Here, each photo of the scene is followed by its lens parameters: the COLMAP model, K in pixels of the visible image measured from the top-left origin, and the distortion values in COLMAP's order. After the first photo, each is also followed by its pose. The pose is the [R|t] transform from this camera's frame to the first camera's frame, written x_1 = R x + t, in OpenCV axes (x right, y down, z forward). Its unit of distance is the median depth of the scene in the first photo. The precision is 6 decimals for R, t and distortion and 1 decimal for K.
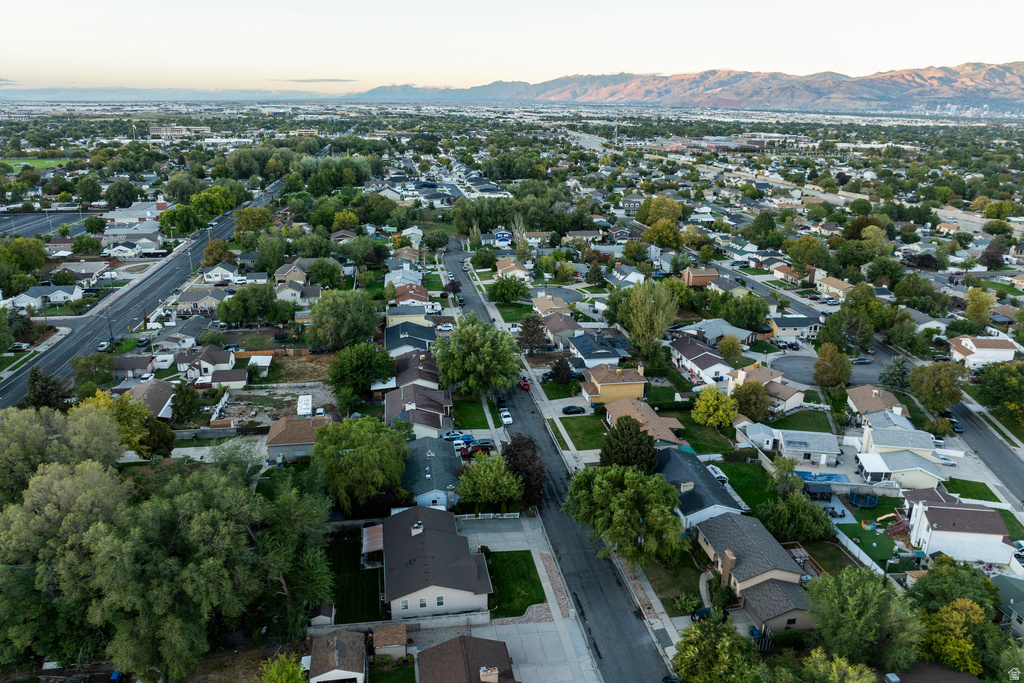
lens RADIAL K [[720.0, 0, 514.1], [0, 720.0, 341.1], [0, 0, 1]] dist [-0.042406, 0.005771]
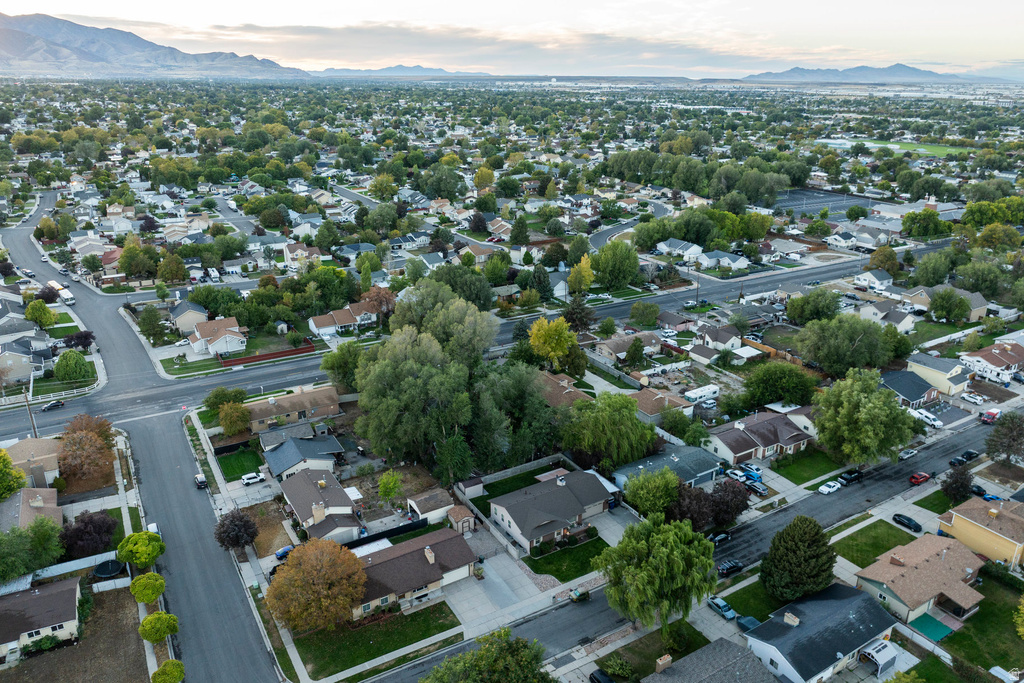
lens RADIAL K [[720.0, 0, 514.1], [0, 720.0, 341.1], [0, 0, 1]] dist [-0.042406, 0.005771]
pose [[0.366475, 0.311570, -0.876710, 0.473358], [-0.292225, 0.933128, 0.209467, -0.112972], [0.883346, 0.179432, 0.433017, 0.190799]]
